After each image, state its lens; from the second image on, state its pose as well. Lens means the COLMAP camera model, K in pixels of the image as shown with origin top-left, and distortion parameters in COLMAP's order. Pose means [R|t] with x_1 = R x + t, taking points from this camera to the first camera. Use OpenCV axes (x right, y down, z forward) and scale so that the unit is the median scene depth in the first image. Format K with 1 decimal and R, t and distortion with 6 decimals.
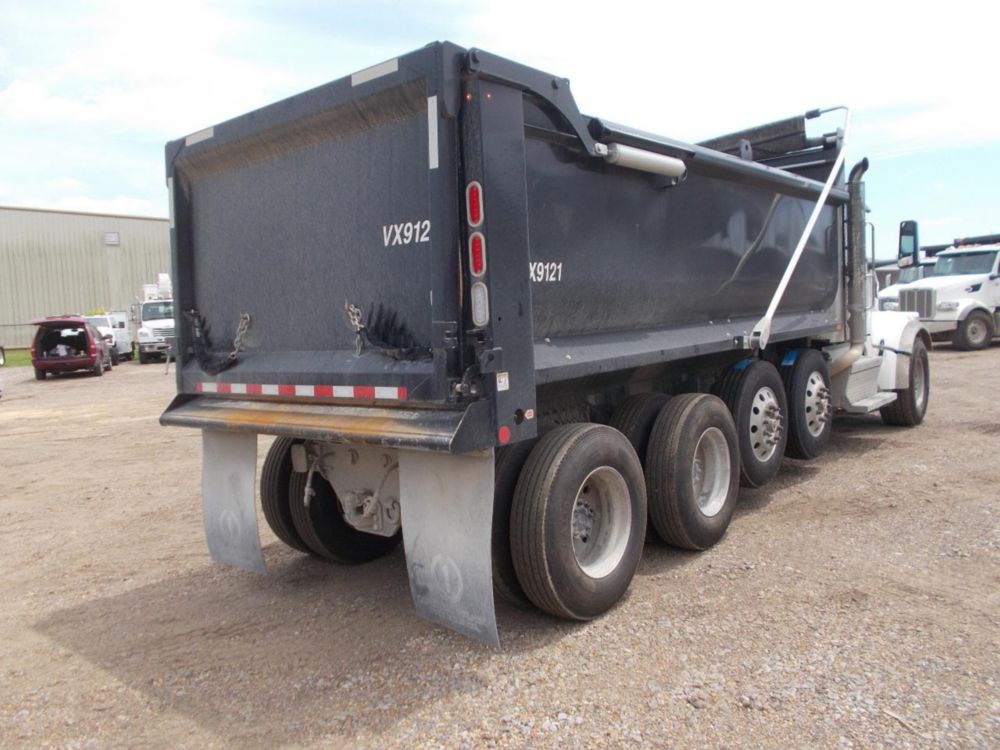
lens RADIAL K [[759.9, 0, 496.4], [0, 759.9, 380.2], [0, 0, 1]] dist [0.027239, -0.023208]
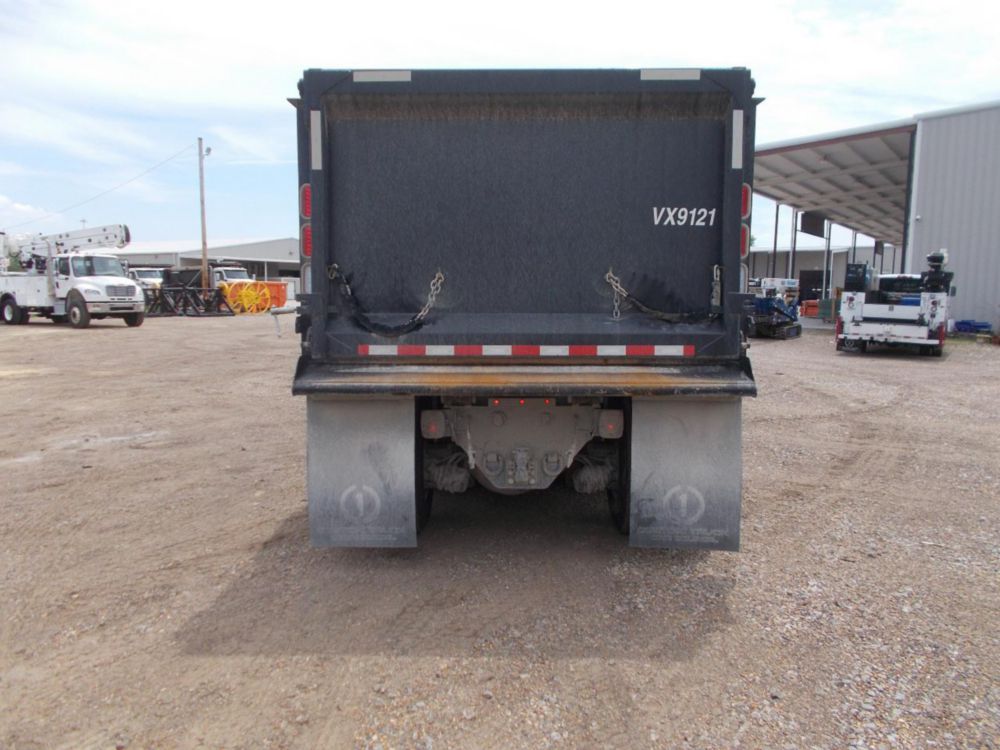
lens RADIAL K [[770.8, 0, 499.0], [0, 770.8, 377.0], [0, 0, 1]] dist [0.019383, -0.006952]
pose [[0.778913, -0.016496, 0.626915, -1.008600], [0.007342, 0.999825, 0.017186, 0.031893], [-0.627089, -0.008783, 0.778898, 0.217817]]
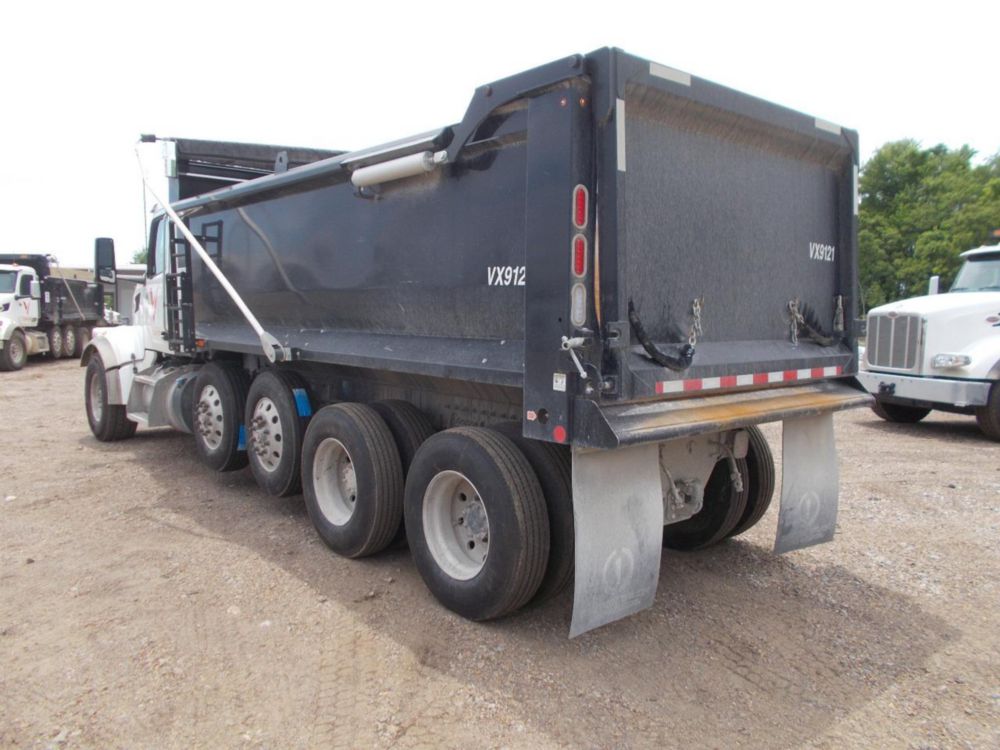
lens RADIAL K [[770.8, 0, 494.3], [0, 770.8, 378.8], [0, 0, 1]] dist [0.019383, -0.006952]
pose [[0.165232, -0.028789, 0.985835, -1.432218], [0.065608, 0.997681, 0.018138, -0.030589], [-0.984070, 0.061681, 0.166737, 1.241519]]
